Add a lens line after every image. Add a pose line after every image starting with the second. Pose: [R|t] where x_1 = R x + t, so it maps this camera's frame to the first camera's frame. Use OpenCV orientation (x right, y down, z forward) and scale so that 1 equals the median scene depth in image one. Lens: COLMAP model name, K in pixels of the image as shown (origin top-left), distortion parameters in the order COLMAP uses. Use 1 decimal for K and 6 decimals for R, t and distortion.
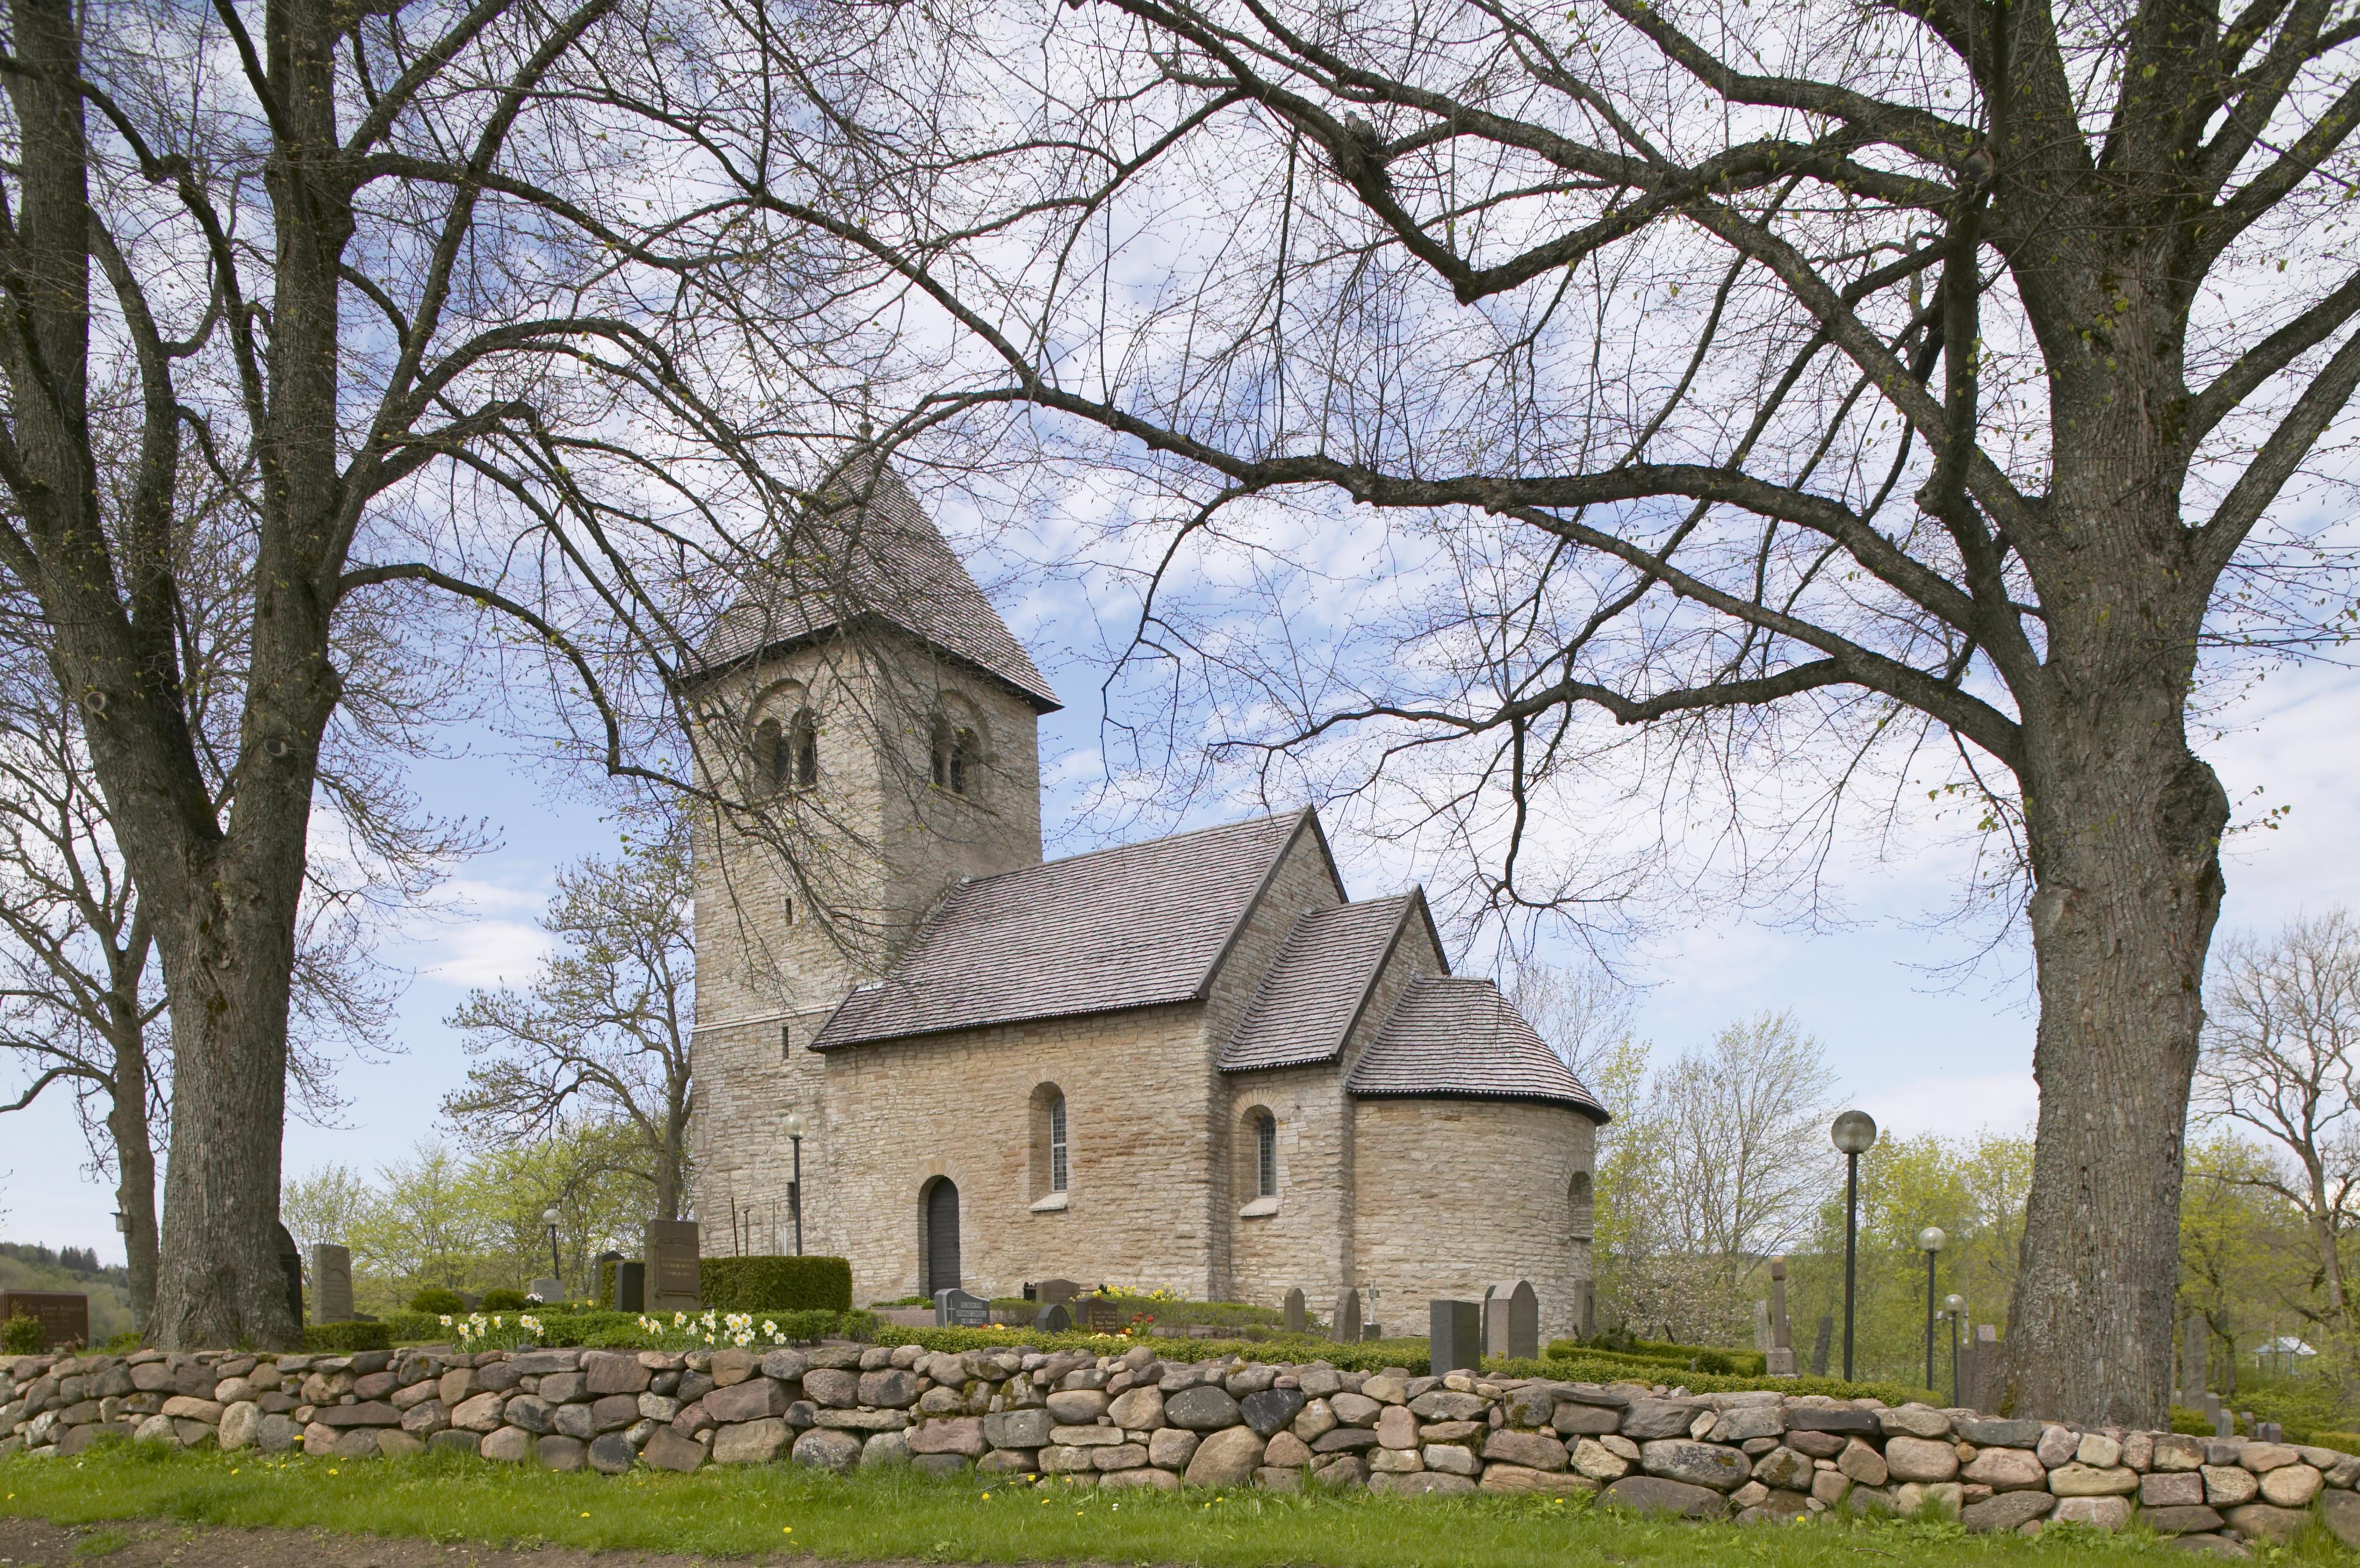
lens RADIAL K [[1841.2, 0, 1186.1], [0, 1841.2, 919.5], [0, 0, 1]] dist [-0.012850, 0.010940]
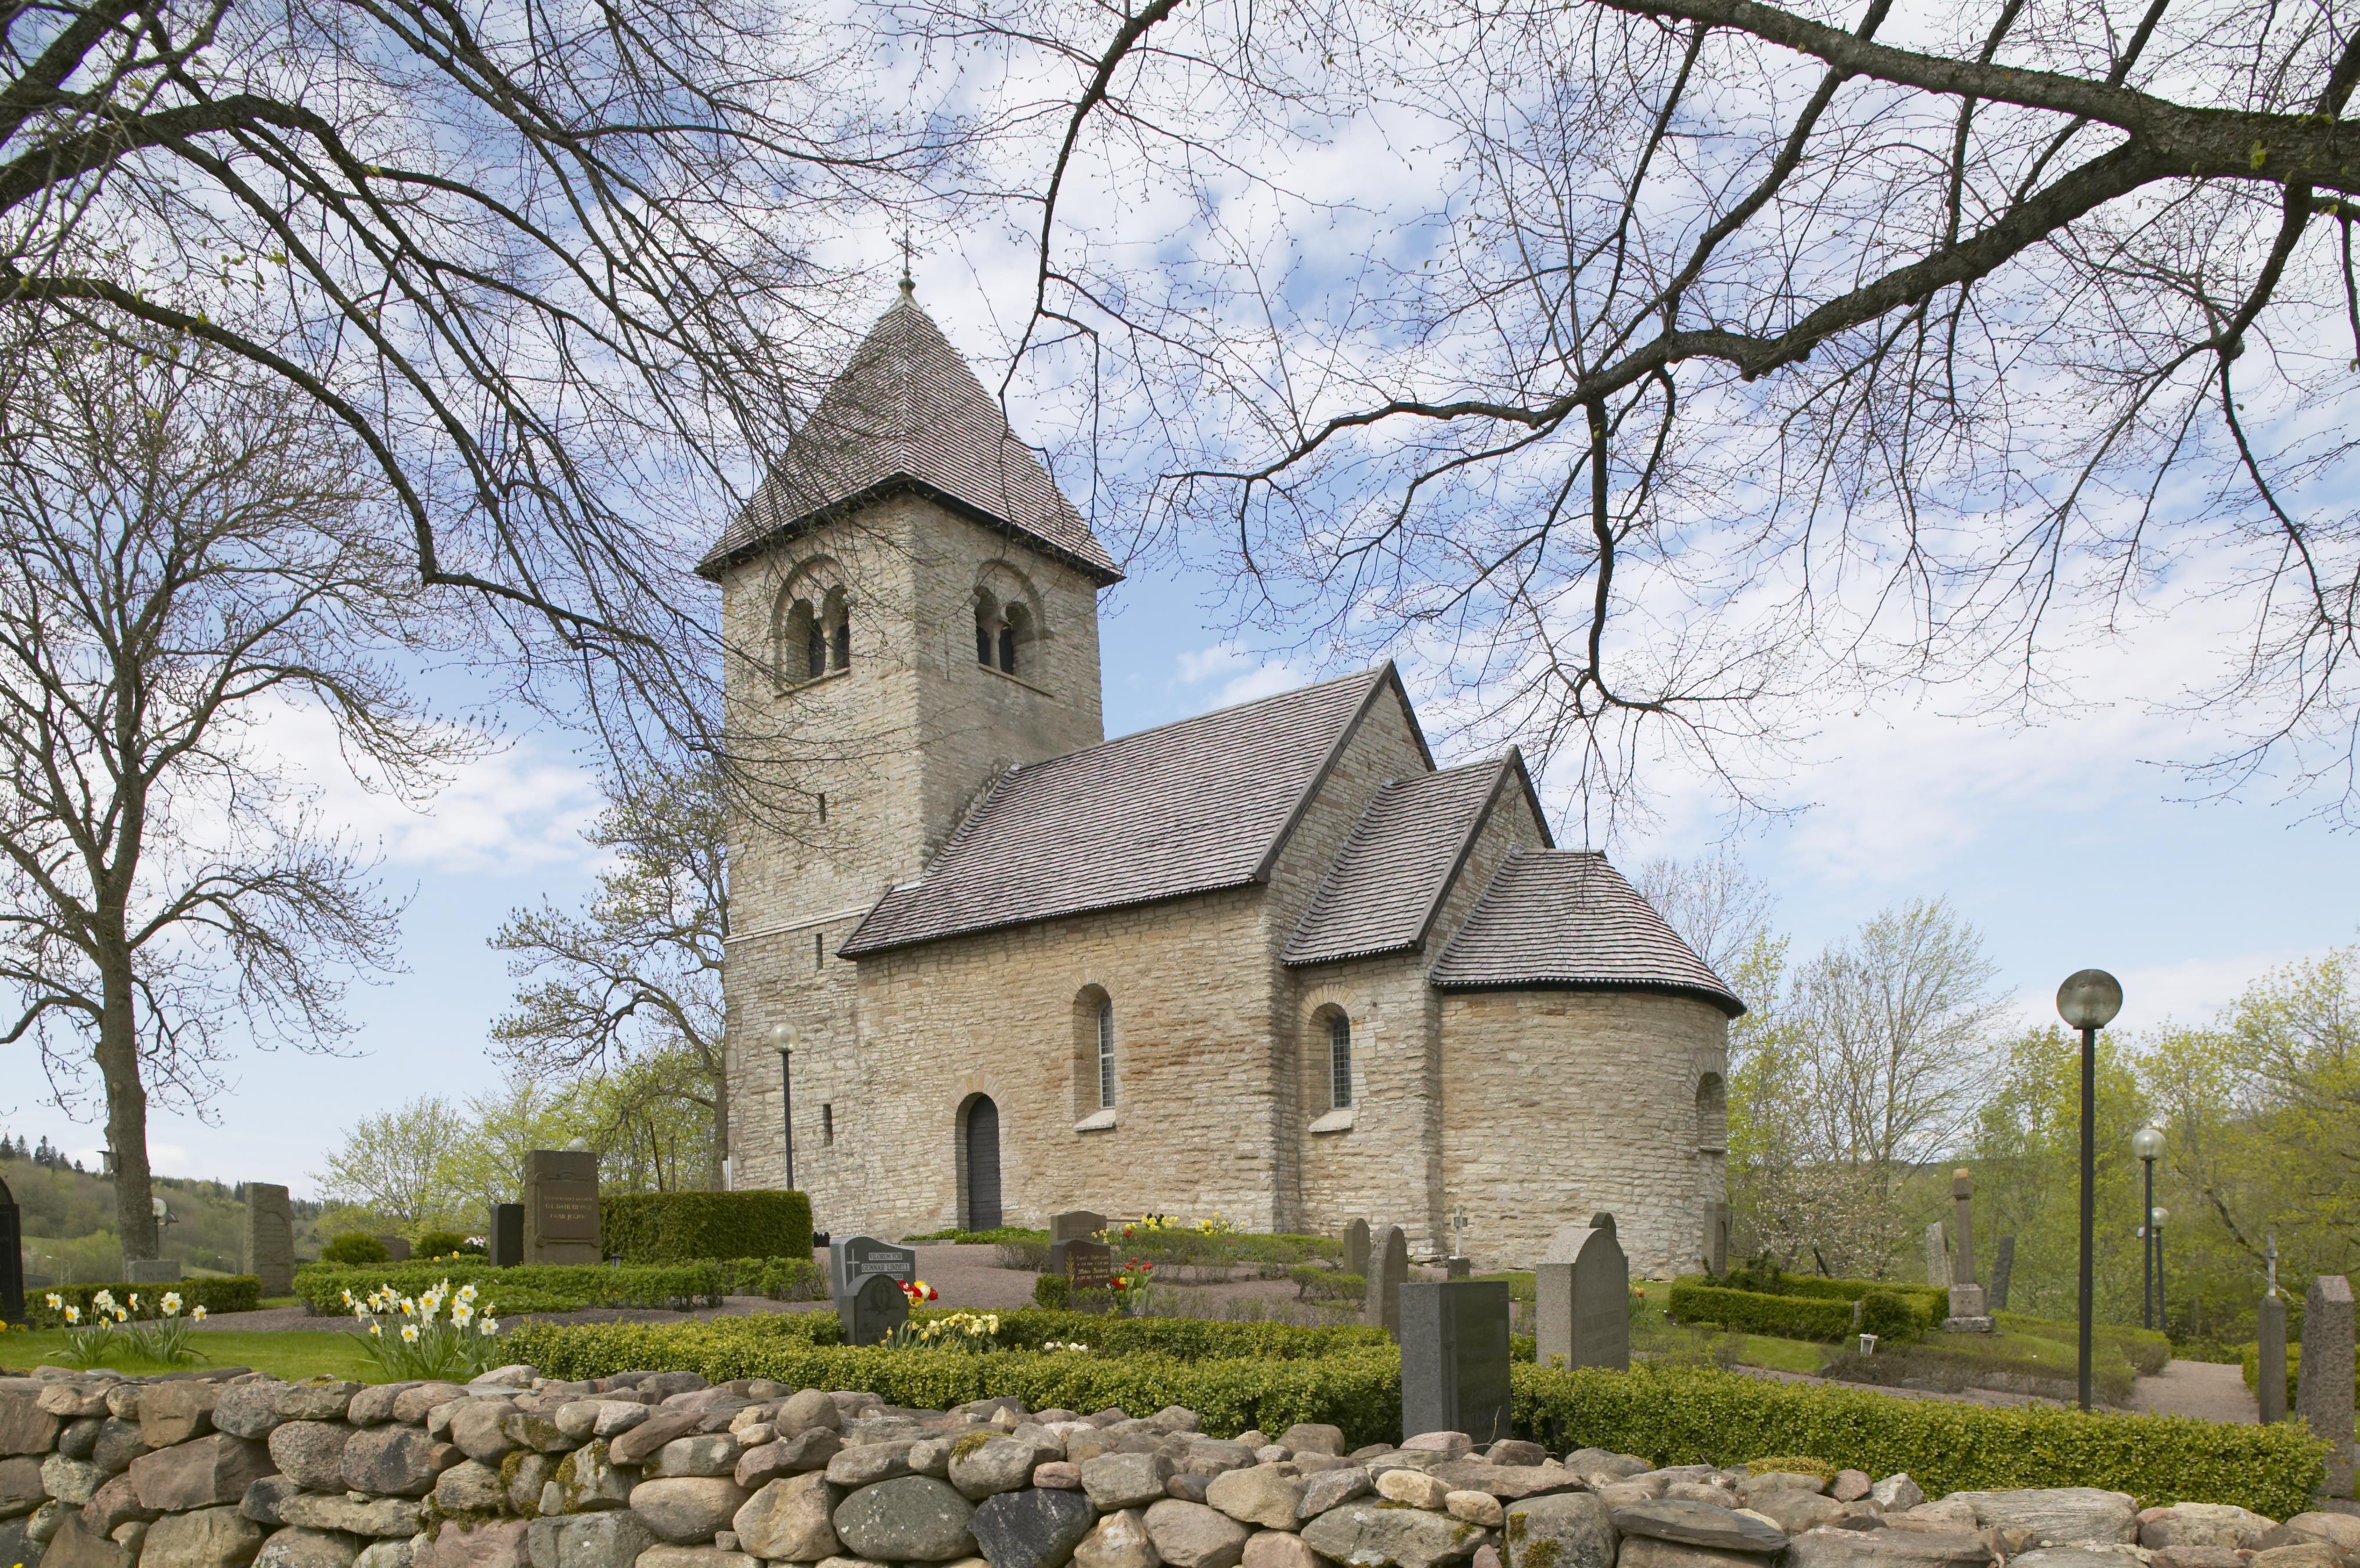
lens RADIAL K [[1841.2, 0, 1186.1], [0, 1841.2, 919.5], [0, 0, 1]] dist [-0.012850, 0.010940]
pose [[0.997277, -0.026365, -0.068873, 0.032042], [0.029363, 0.998648, 0.042895, 0.022255], [0.067649, -0.044800, 0.996703, 0.135887]]
